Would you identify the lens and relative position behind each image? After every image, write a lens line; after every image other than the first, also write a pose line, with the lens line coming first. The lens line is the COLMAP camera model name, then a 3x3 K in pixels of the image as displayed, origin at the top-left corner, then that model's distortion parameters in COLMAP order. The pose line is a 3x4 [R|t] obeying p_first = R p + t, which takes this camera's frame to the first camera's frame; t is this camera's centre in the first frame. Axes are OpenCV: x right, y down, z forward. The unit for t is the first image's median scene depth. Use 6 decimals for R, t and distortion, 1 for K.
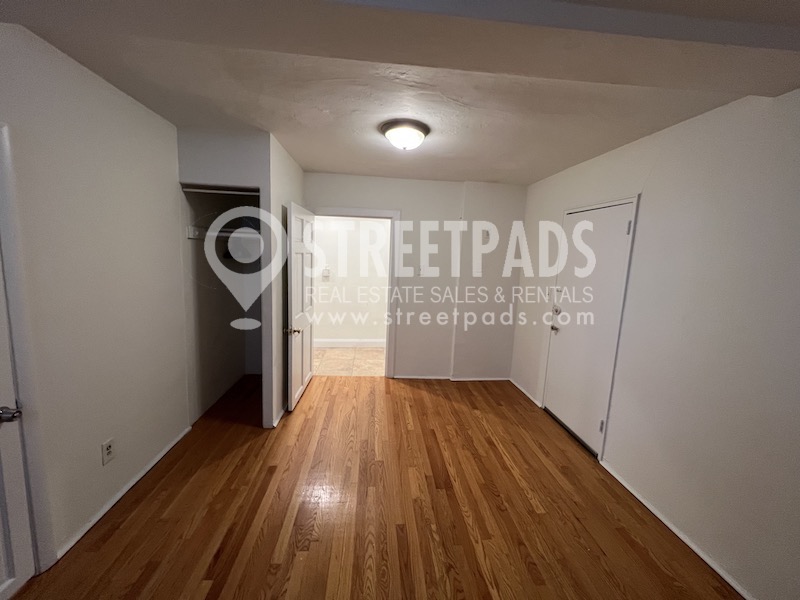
lens RADIAL K [[319.6, 0, 397.3], [0, 319.6, 298.0], [0, 0, 1]] dist [-0.001132, -0.000449]
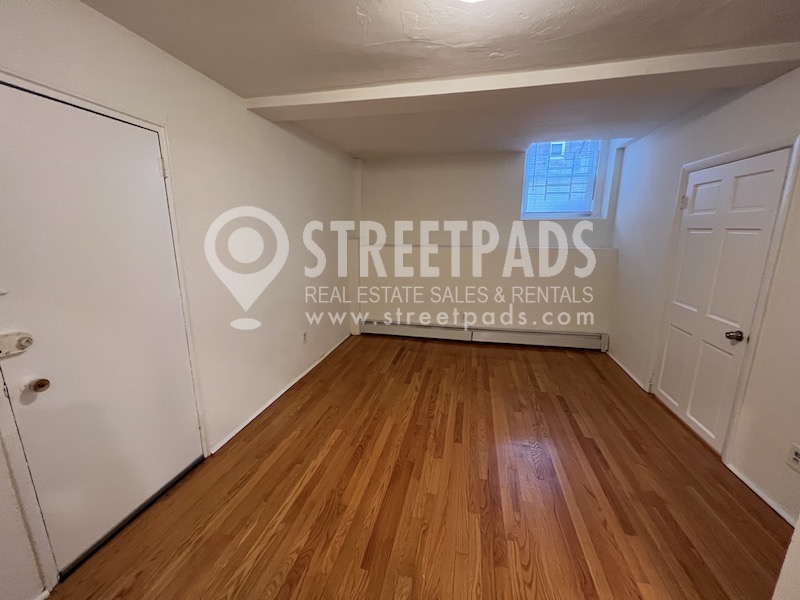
lens RADIAL K [[319.6, 0, 397.3], [0, 319.6, 298.0], [0, 0, 1]] dist [-0.001132, -0.000449]
pose [[-0.954147, -0.104092, 0.280656, -0.030499], [0.000362, 0.937188, 0.348823, -0.132438], [-0.299337, 0.332931, -0.894178, 1.087396]]
